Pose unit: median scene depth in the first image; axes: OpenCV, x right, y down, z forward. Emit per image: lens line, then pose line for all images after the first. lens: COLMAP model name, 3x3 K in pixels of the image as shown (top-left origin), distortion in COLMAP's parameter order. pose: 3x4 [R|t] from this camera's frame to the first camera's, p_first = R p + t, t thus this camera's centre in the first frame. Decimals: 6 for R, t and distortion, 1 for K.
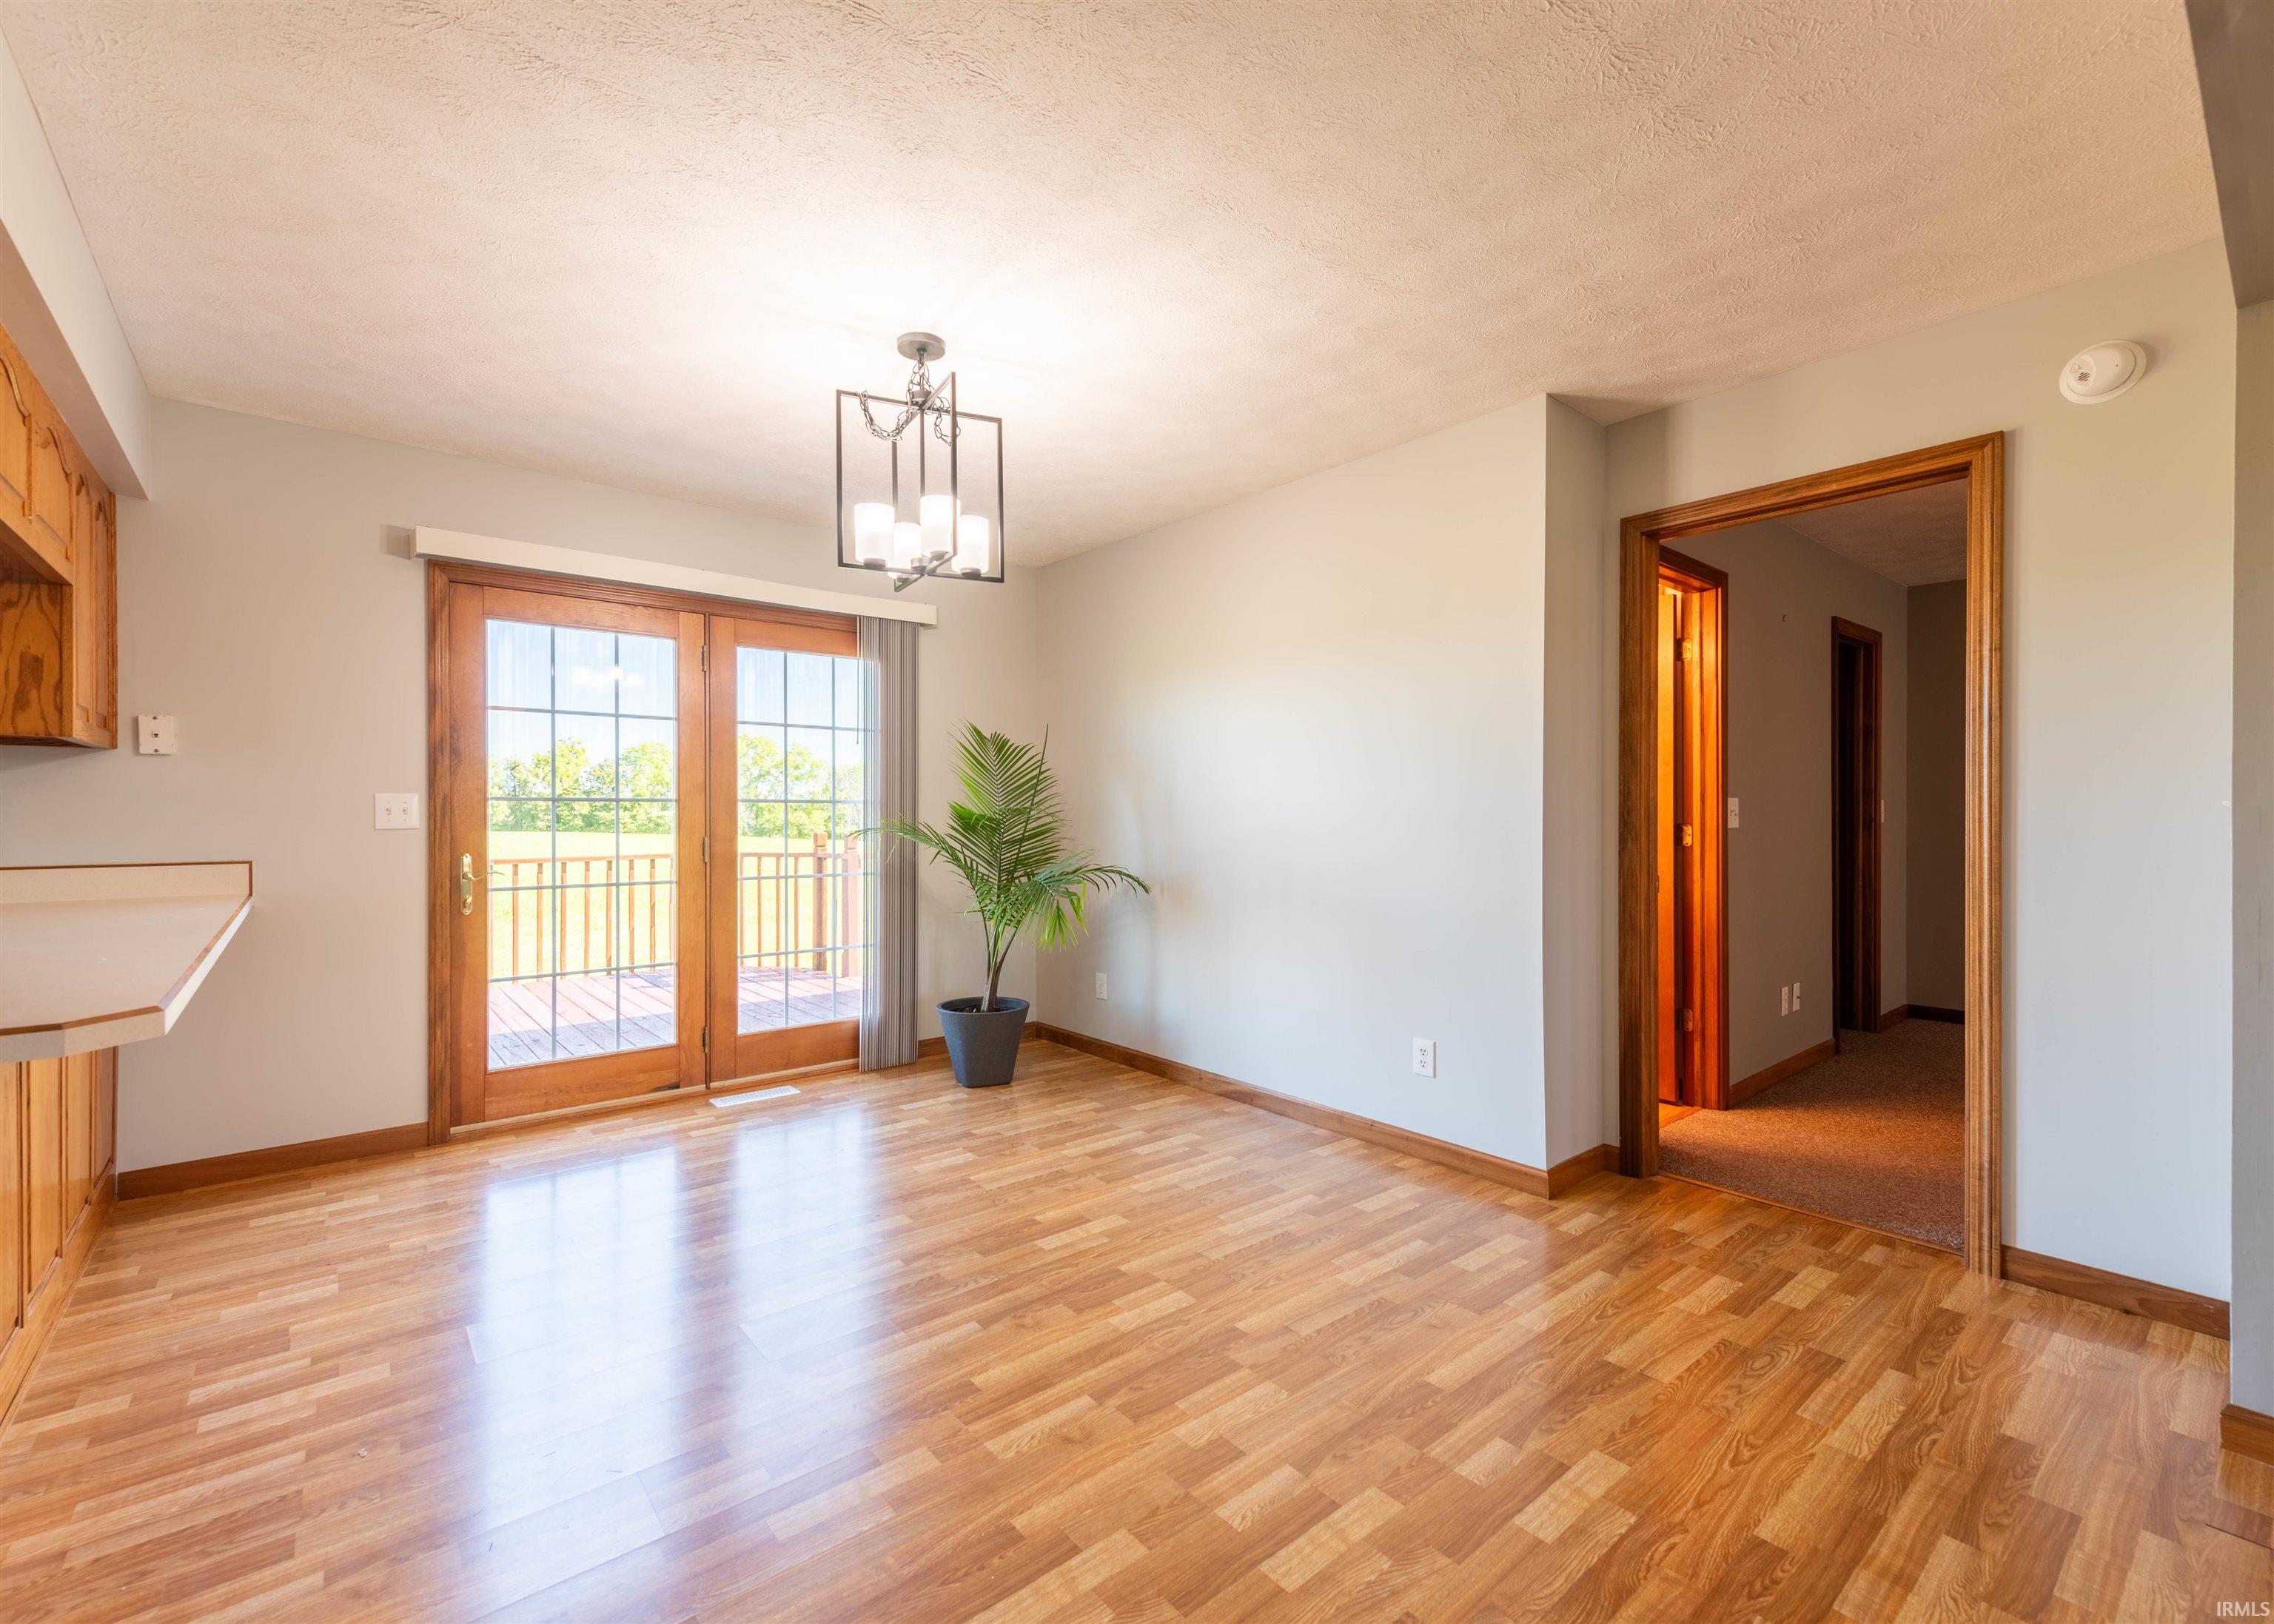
lens RADIAL K [[949.7, 0, 1160.1], [0, 949.7, 823.9], [0, 0, 1]] dist [-0.000735, -0.000455]
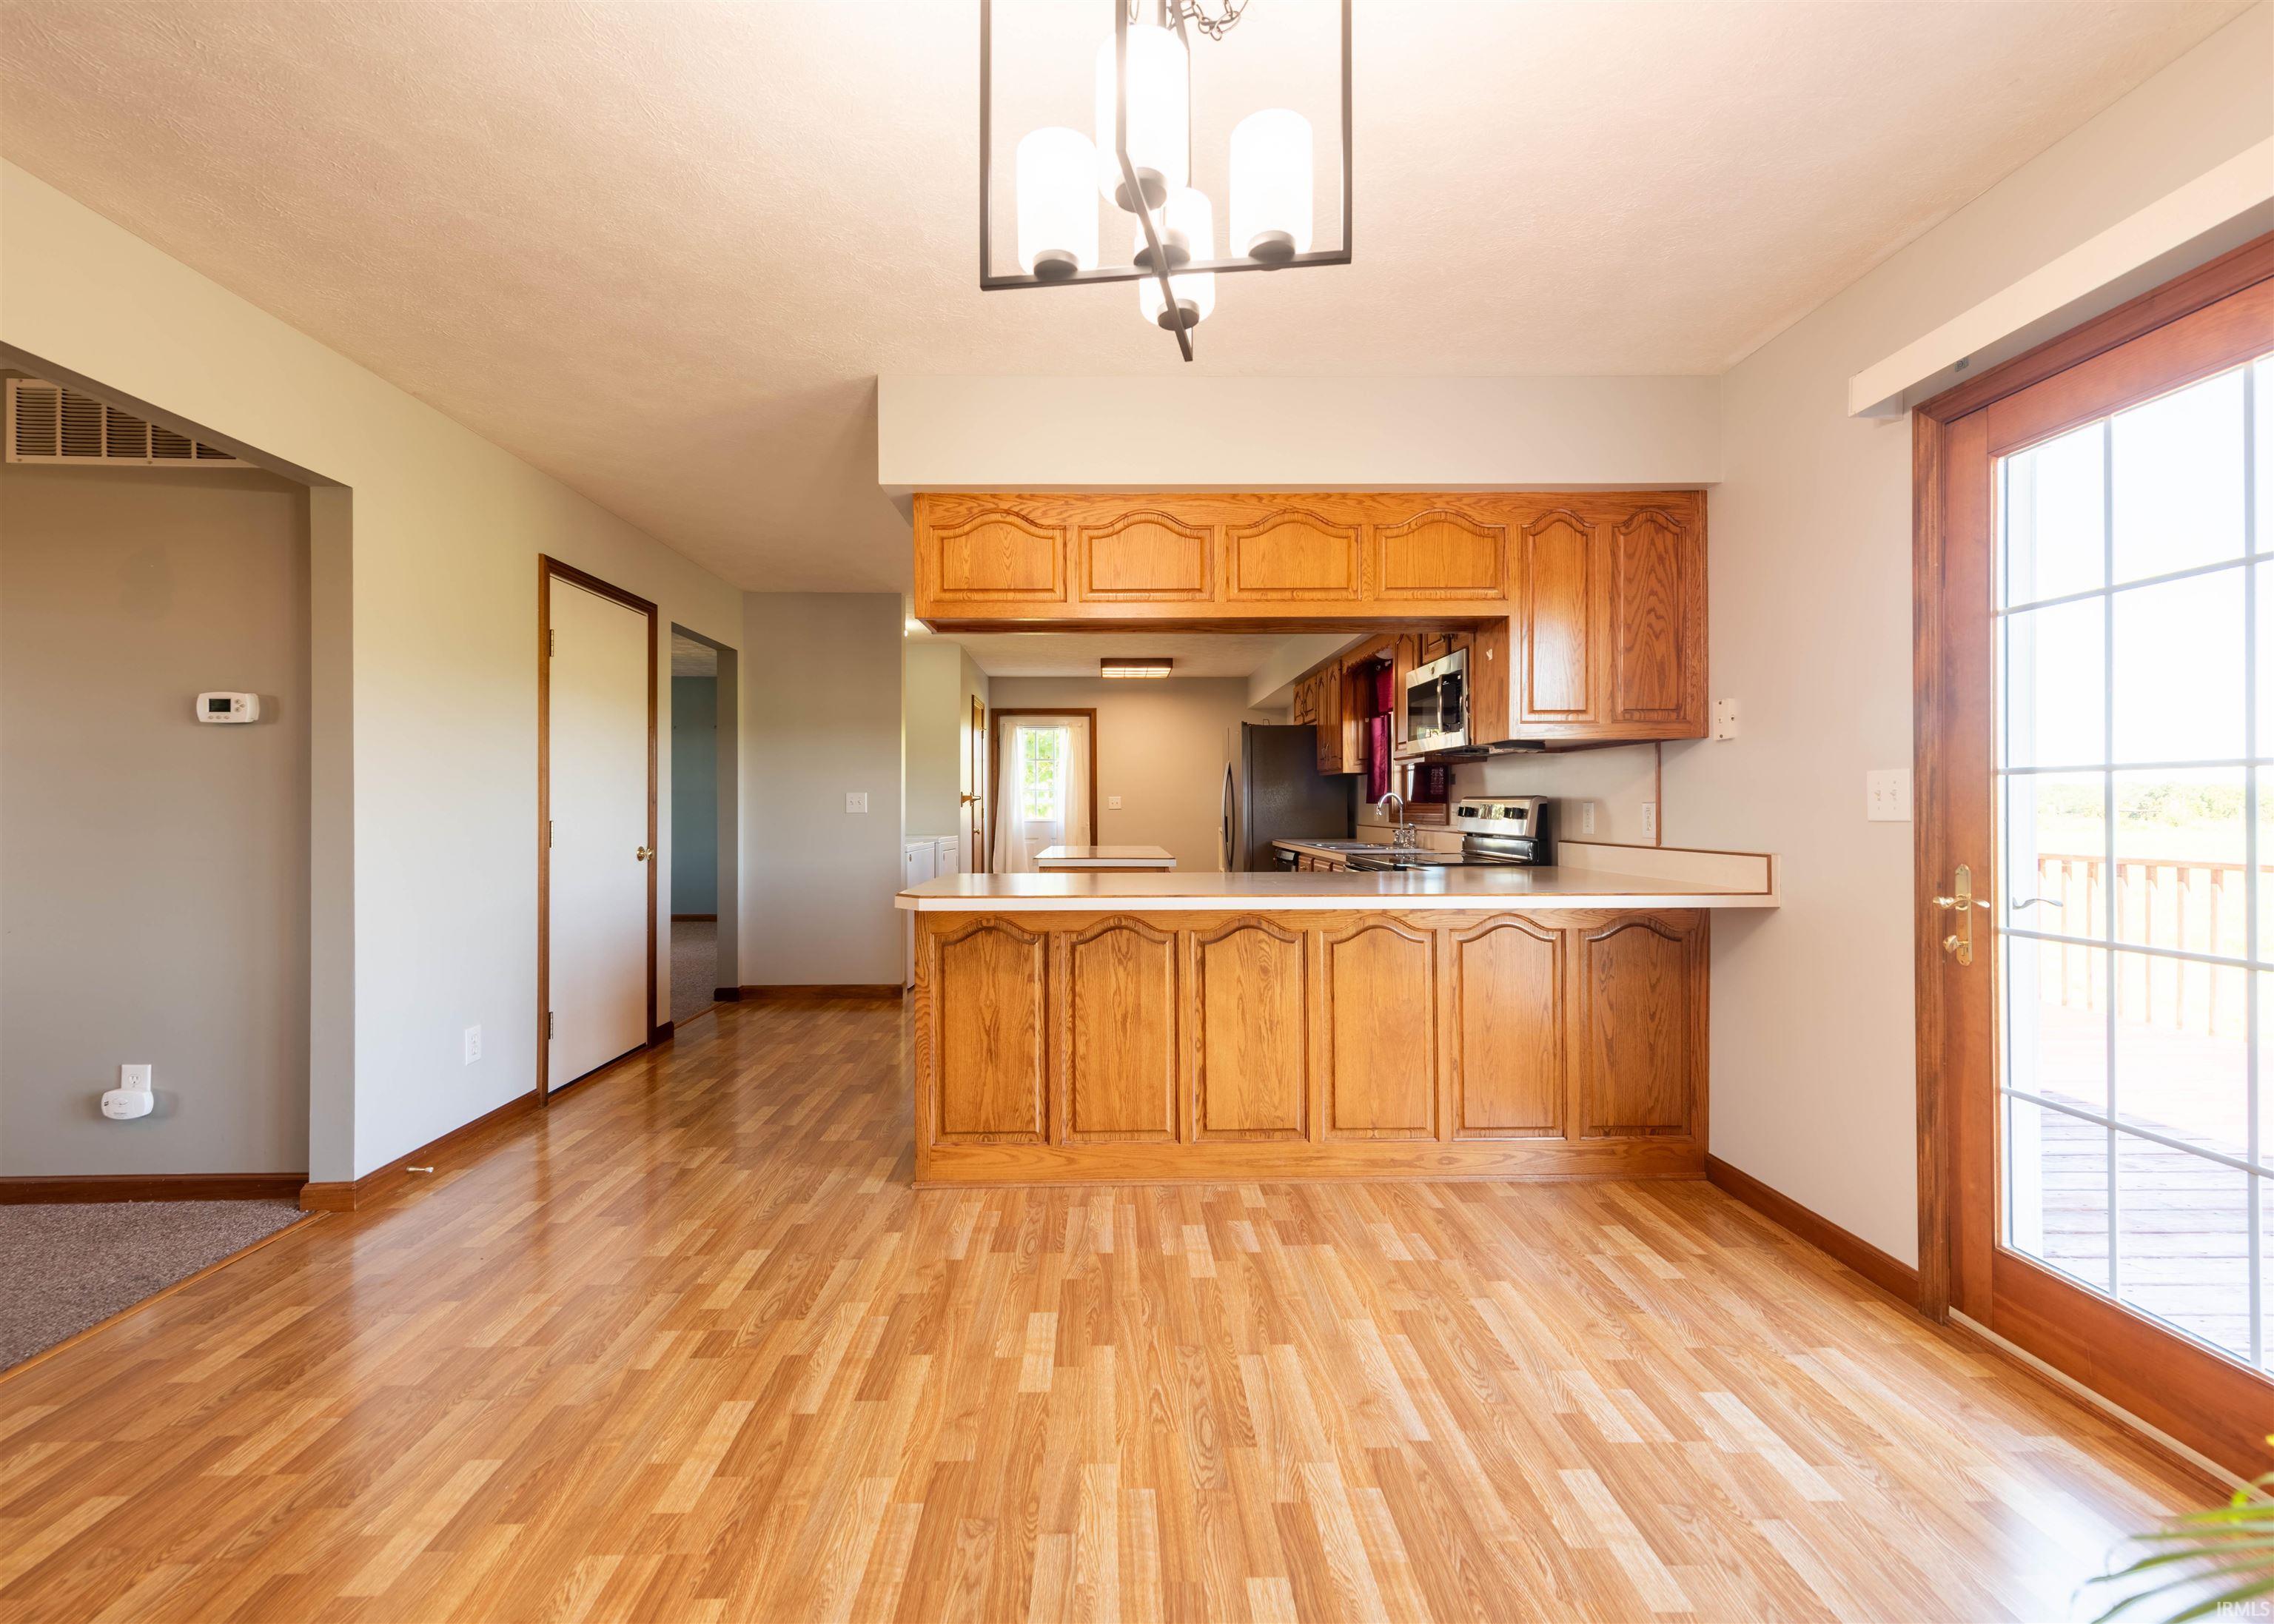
lens RADIAL K [[869.8, 0, 1025.2], [0, 869.8, 806.1], [0, 0, 1]] dist [-0.000249, -0.000033]
pose [[-0.668607, -0.002714, -0.743611, 0.083252], [-0.007141, 0.999971, 0.002772, -0.002636], [0.743581, 0.007164, -0.668607, 1.002380]]
